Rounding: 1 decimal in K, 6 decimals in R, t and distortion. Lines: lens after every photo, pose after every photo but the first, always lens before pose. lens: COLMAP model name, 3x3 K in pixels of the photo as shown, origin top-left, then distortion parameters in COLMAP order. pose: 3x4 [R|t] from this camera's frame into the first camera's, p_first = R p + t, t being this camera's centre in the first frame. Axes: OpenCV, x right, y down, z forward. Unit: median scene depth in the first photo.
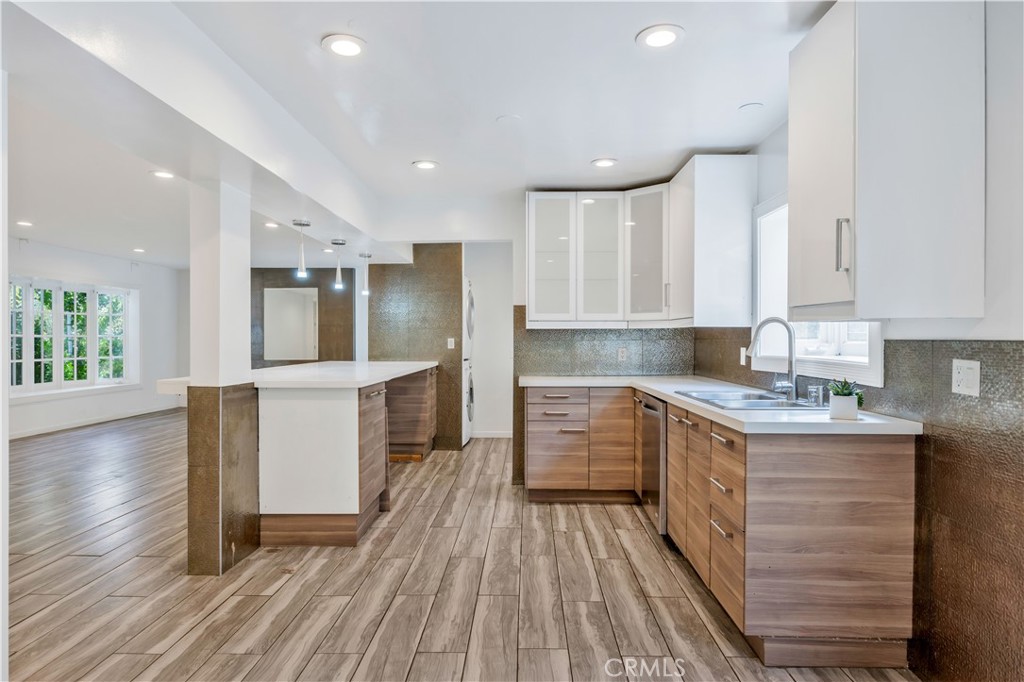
lens RADIAL K [[566.0, 0, 512.0], [0, 566.0, 341.0], [0, 0, 1]] dist [-0.002375, -0.000186]
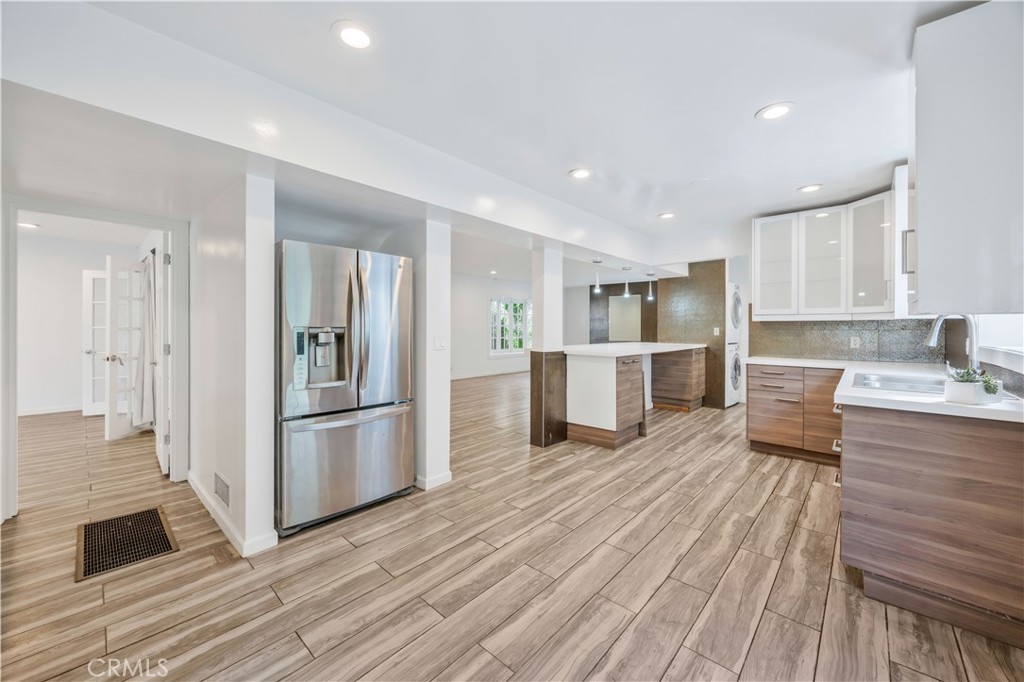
lens RADIAL K [[395.2, 0, 515.4], [0, 395.2, 321.6], [0, 0, 1]] dist [-0.006880, 0.000060]
pose [[0.756164, -0.006266, -0.654353, 0.224378], [-0.005462, 0.999859, -0.015886, -0.002313], [0.654360, 0.015586, 0.756023, -0.079915]]
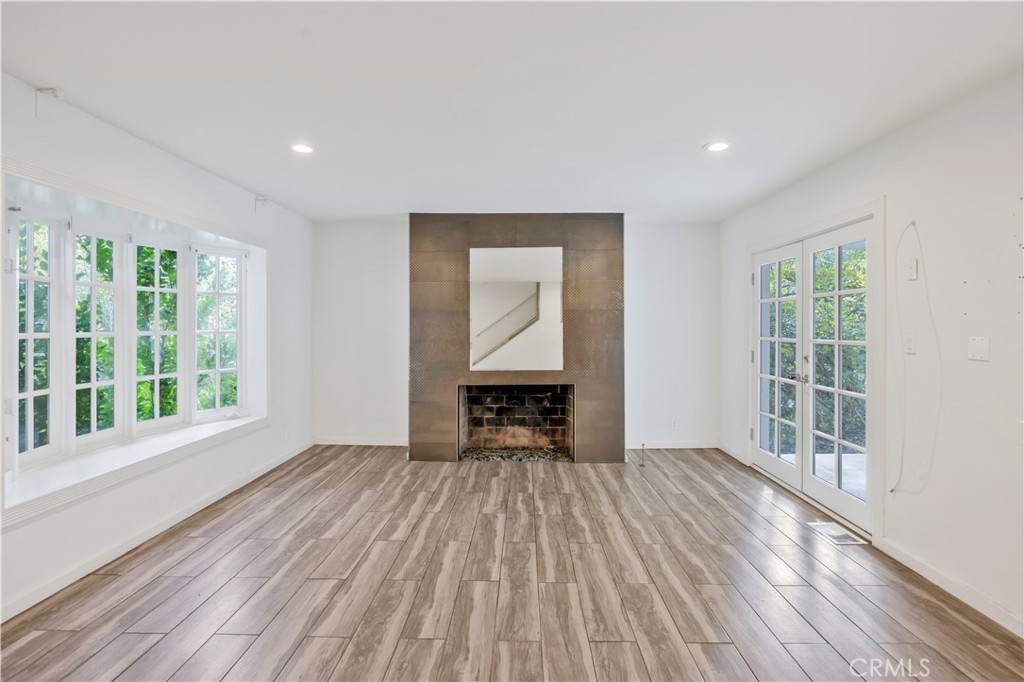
lens RADIAL K [[508.7, 0, 508.9], [0, 508.7, 323.9], [0, 0, 1]] dist [-0.005700, -0.000722]
pose [[0.999870, -0.004961, -0.015364, -0.849794], [0.004831, 0.999952, -0.008470, -0.022117], [0.015405, 0.008395, 0.999846, 1.035698]]
